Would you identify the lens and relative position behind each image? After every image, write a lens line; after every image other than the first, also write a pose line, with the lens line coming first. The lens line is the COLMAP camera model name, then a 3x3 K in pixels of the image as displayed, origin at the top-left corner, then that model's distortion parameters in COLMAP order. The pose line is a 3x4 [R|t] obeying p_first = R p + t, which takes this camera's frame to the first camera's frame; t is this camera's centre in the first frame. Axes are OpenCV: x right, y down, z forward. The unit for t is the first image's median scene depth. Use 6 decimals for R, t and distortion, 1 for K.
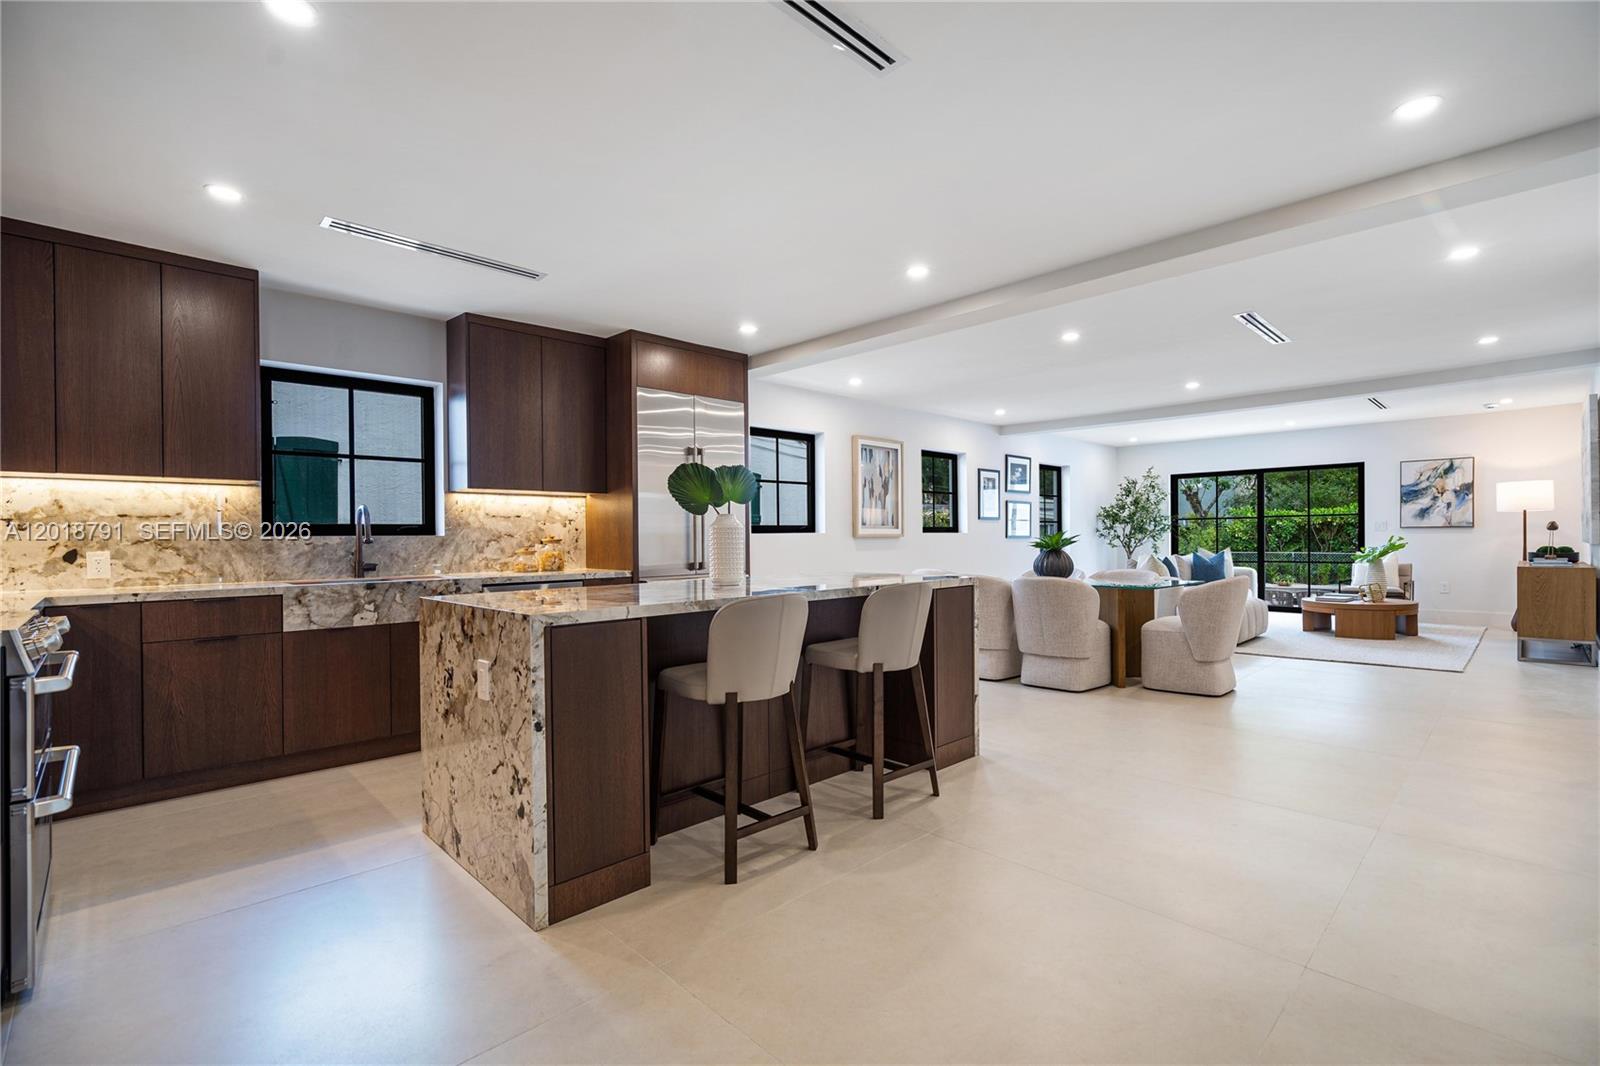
lens RADIAL K [[728.7, 0, 801.2], [0, 728.7, 532.3], [0, 0, 1]] dist [-0.004074, 0.001115]
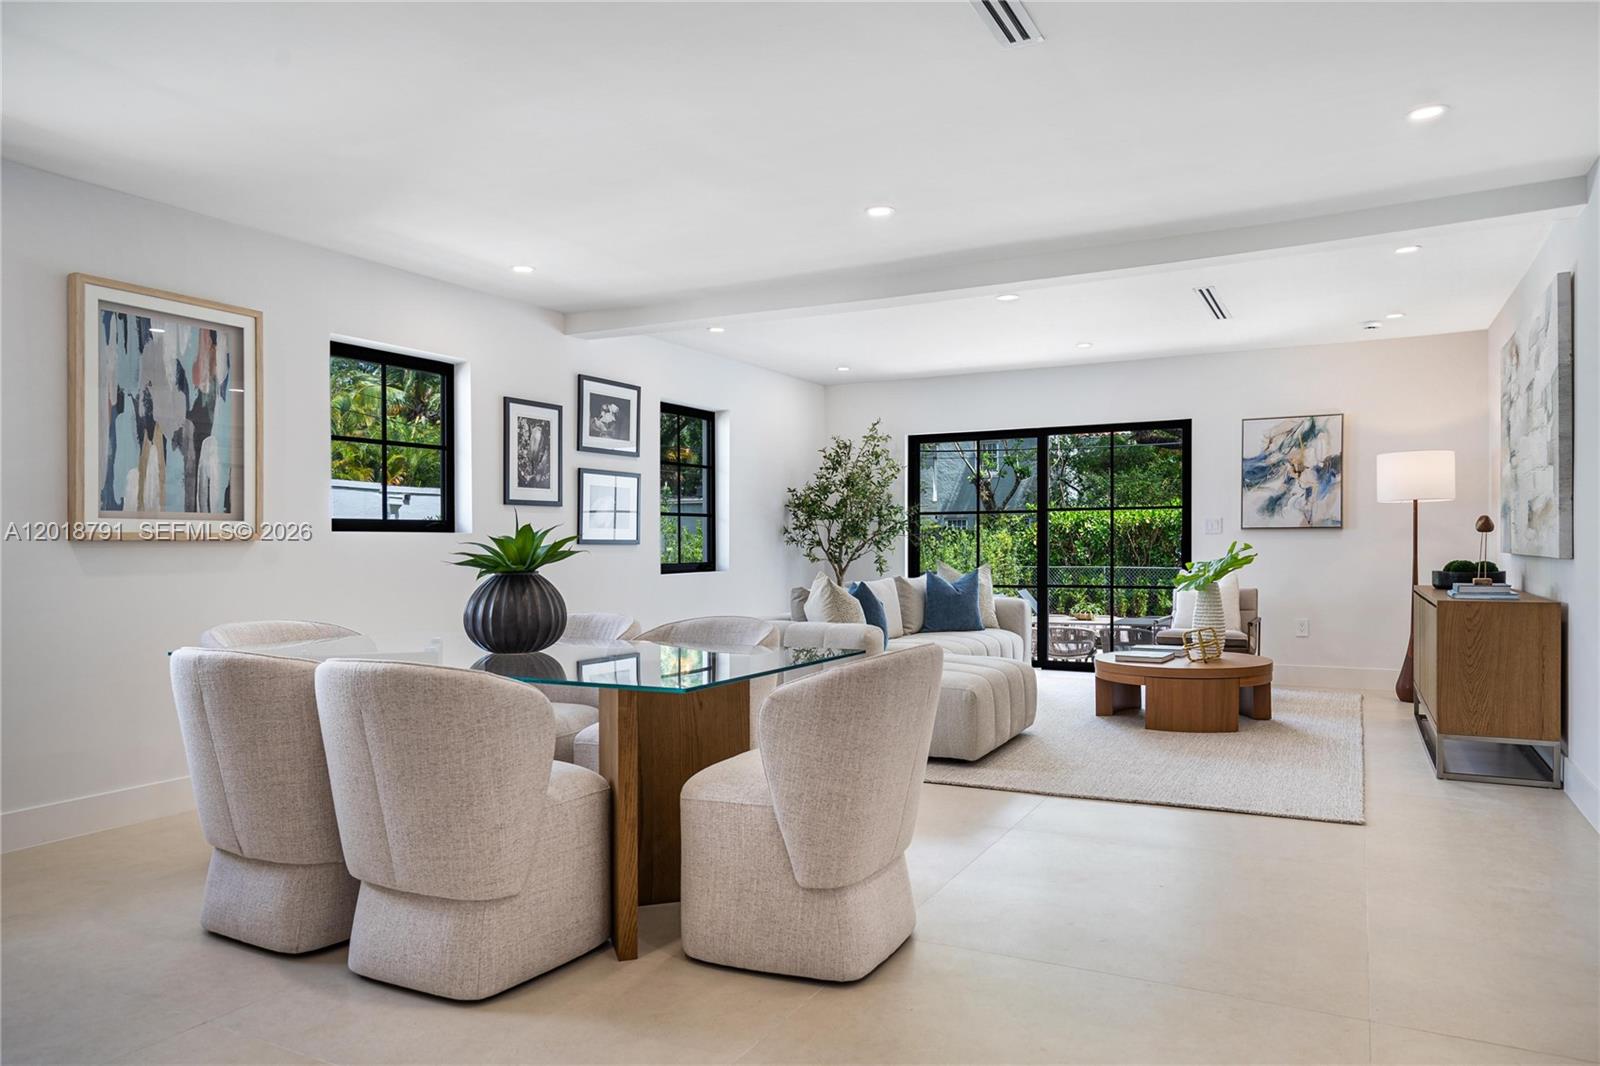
lens RADIAL K [[1048.7, 0, 808.2], [0, 1048.7, 543.7], [0, 0, 1]] dist [-0.001161, 0.001194]
pose [[0.951676, 0.002841, 0.307092, 0.225113], [-0.004793, 0.999973, 0.005603, 0.002844], [-0.307068, -0.006804, 0.951663, 0.295598]]
